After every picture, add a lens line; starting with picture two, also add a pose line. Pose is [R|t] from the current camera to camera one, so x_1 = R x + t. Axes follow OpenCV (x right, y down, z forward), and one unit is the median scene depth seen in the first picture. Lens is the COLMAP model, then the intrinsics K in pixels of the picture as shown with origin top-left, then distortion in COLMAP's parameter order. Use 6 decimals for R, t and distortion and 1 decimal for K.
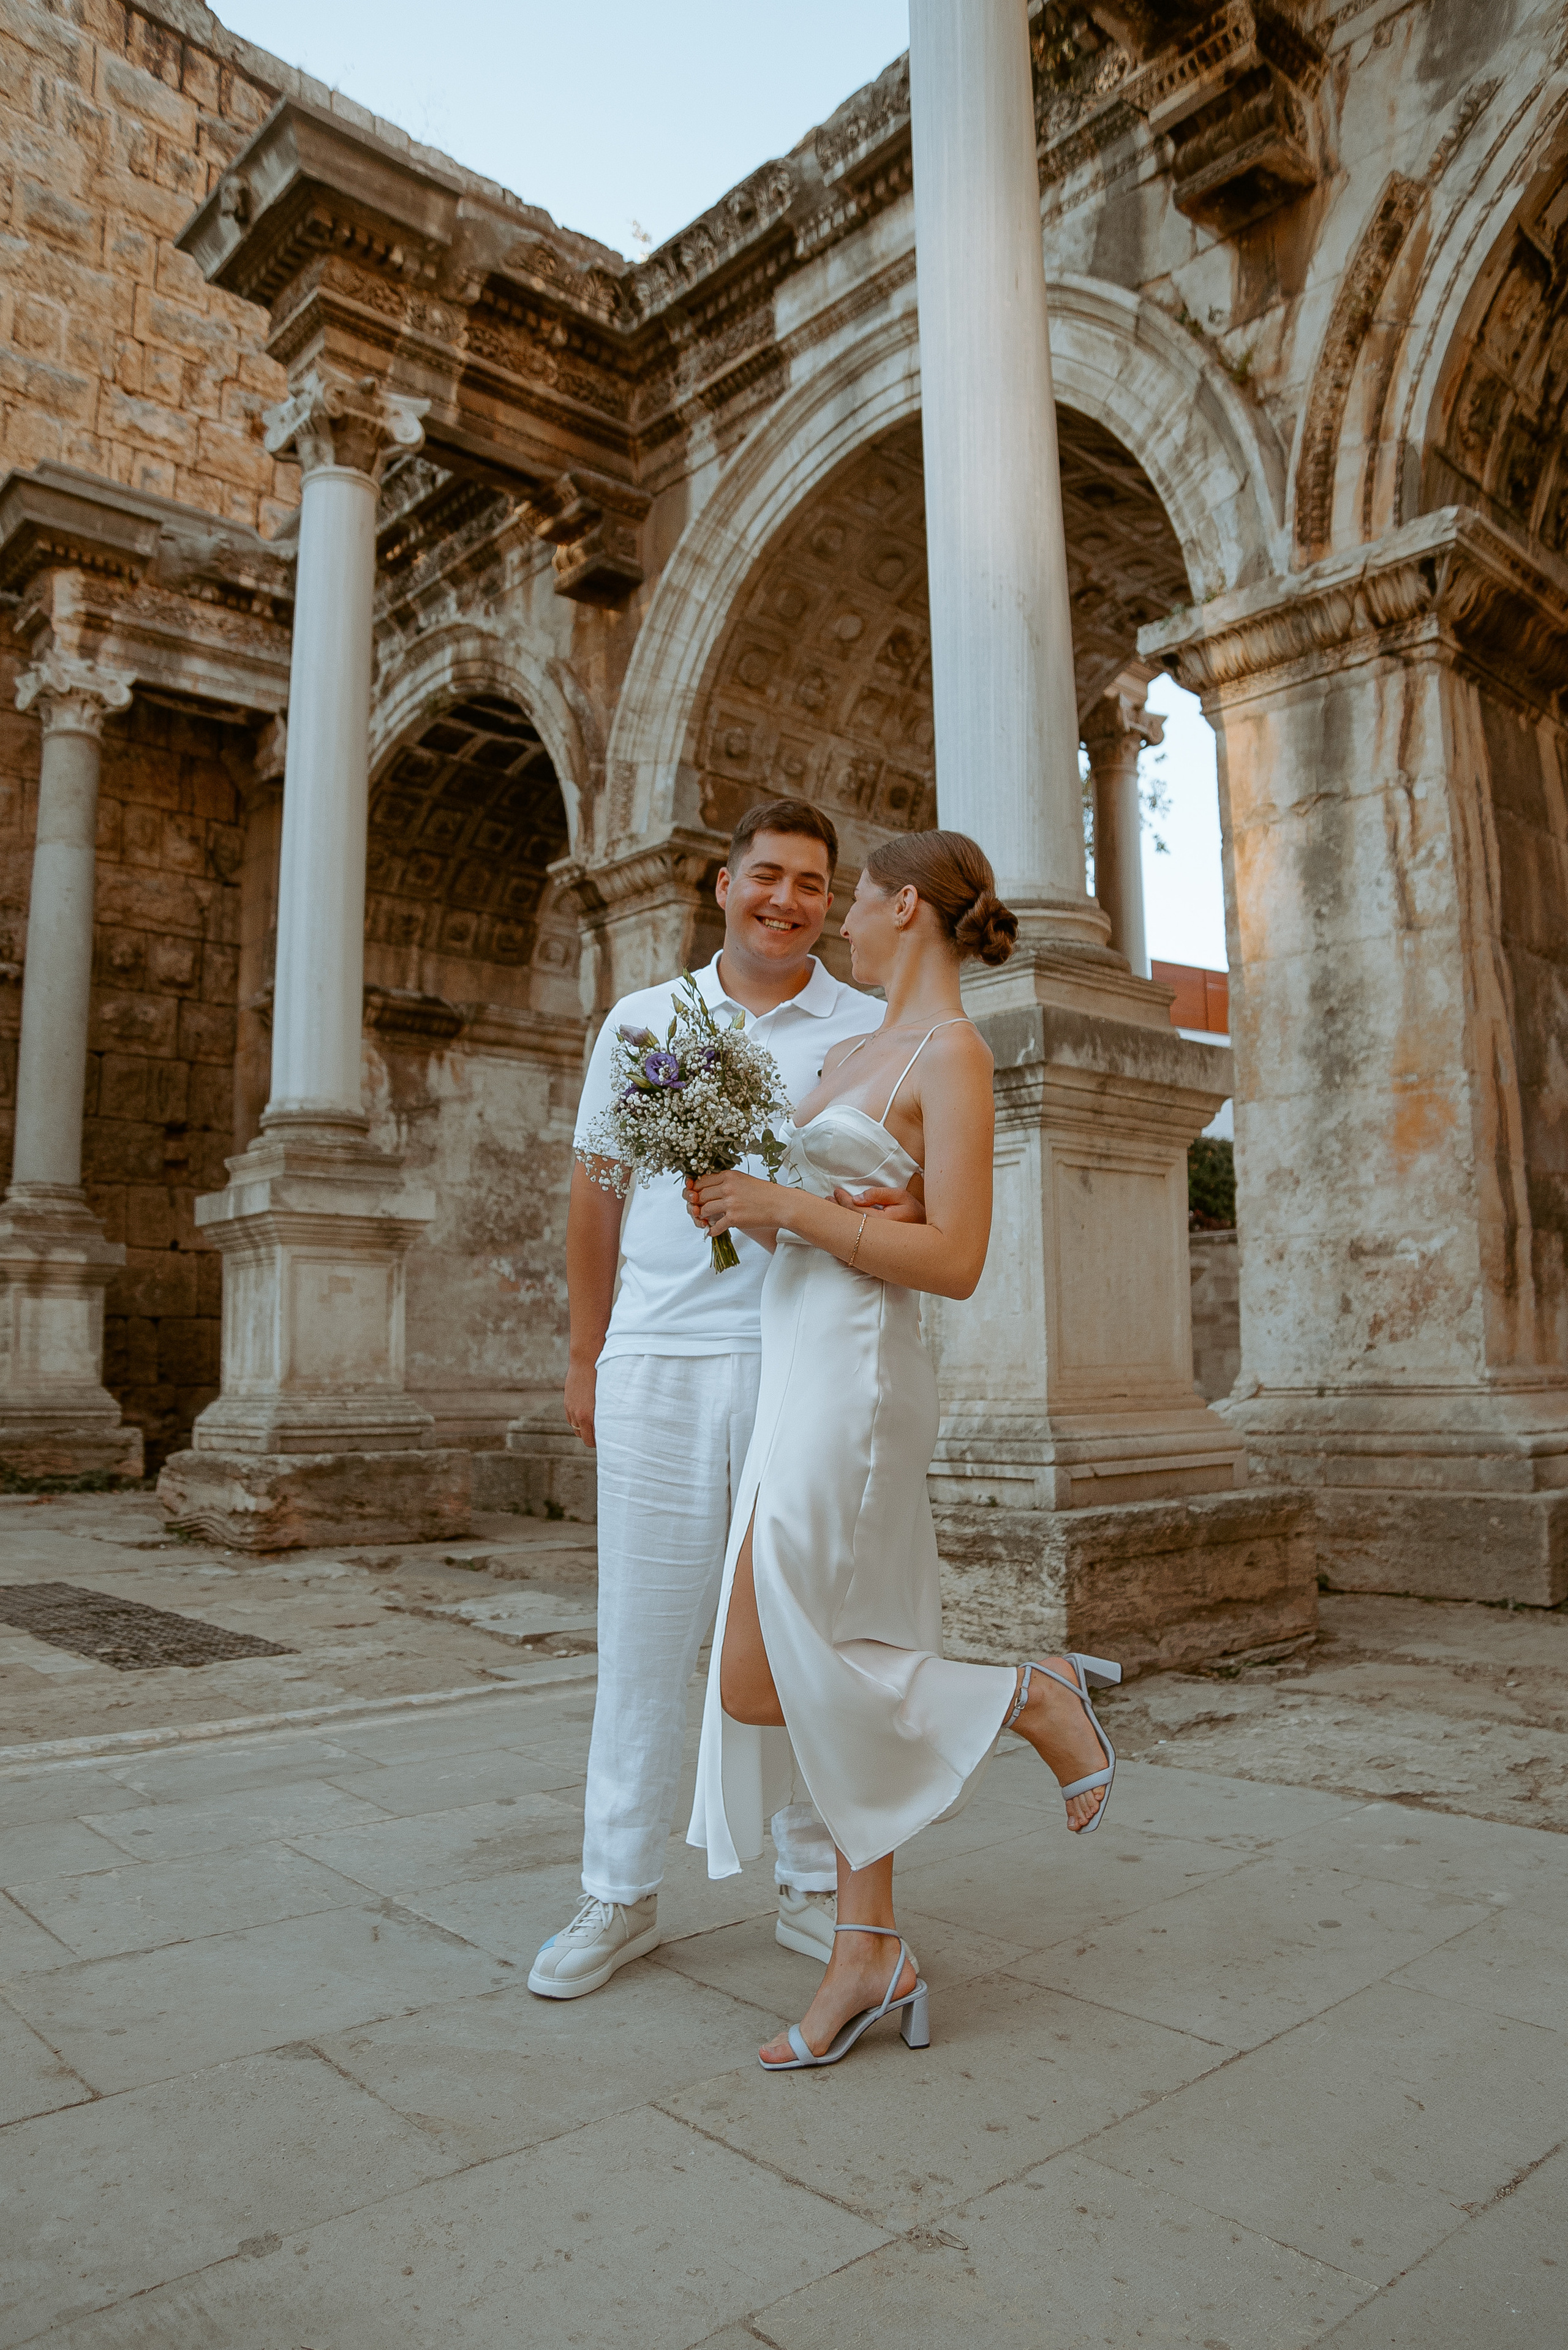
lens RADIAL K [[1633.5, 0, 784.0], [0, 1633.5, 1175.0], [0, 0, 1]] dist [-0.165405, 0.115668]
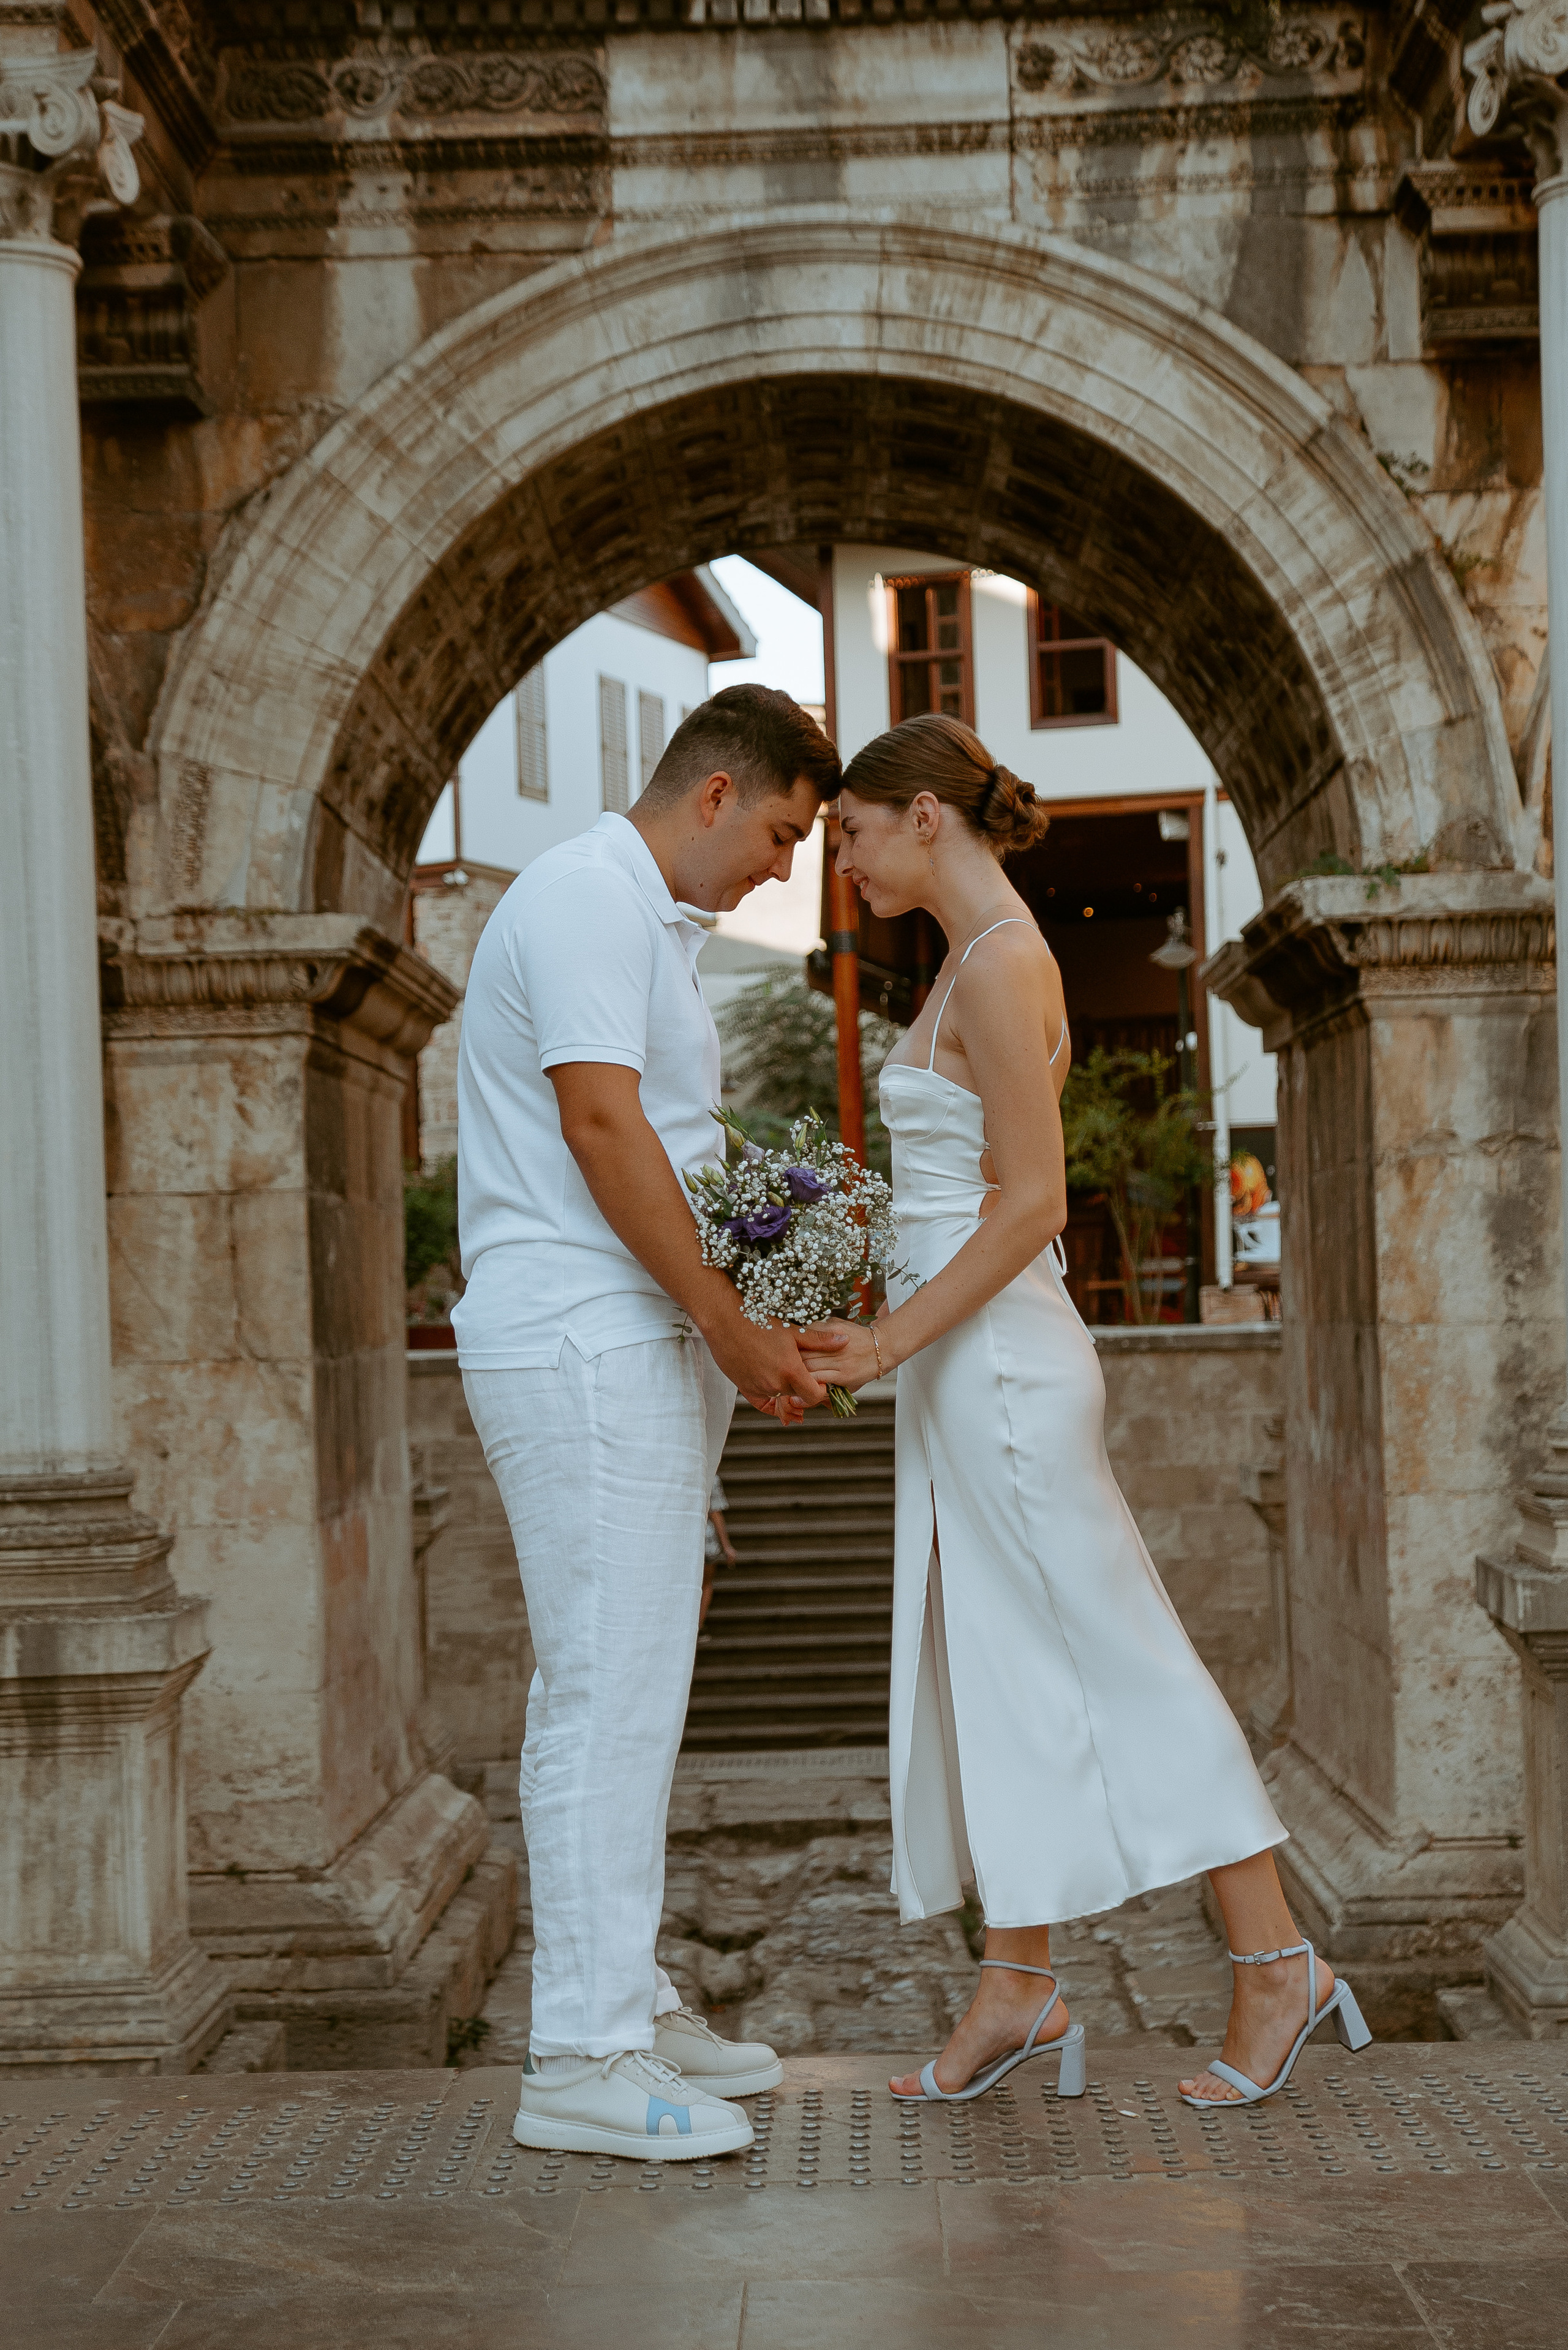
lens RADIAL K [[4047.3, 0, 784.0], [0, 4047.3, 1175.0], [0, 0, 1]] dist [0.002435, 0.024274]
pose [[0.690853, 0.015680, 0.722825, -1.379685], [-0.065864, 0.996973, 0.041324, -0.261583], [-0.719989, -0.076157, 0.689794, -0.186446]]
